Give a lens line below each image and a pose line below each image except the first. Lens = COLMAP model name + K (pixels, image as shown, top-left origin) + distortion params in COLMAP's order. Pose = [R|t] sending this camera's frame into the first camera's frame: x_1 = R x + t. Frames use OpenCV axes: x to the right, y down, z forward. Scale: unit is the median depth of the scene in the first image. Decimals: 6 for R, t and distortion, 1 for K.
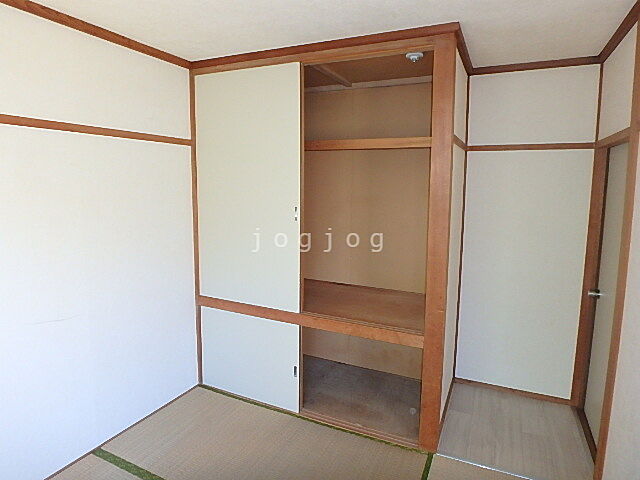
lens RADIAL K [[390.1, 0, 319.3], [0, 390.1, 232.4], [0, 0, 1]] dist [-0.049806, -0.000055]
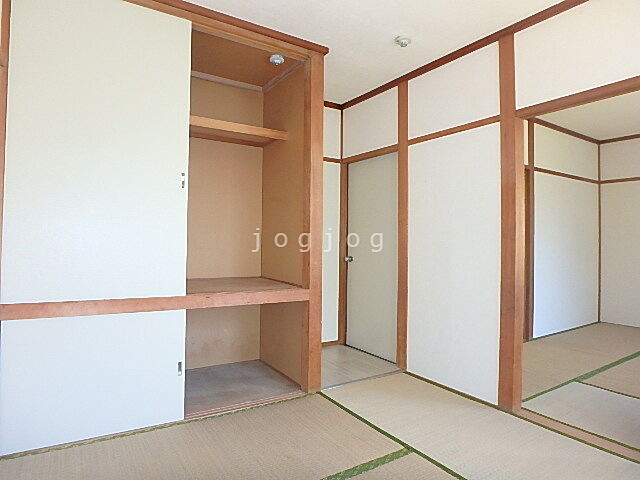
lens RADIAL K [[390.1, 0, 319.3], [0, 390.1, 232.4], [0, 0, 1]] dist [-0.049806, -0.000055]
pose [[0.536007, 0.007911, 0.844176, -0.623704], [0.096968, 0.992761, -0.070874, 0.157970], [-0.838626, 0.119847, 0.531360, 0.273695]]
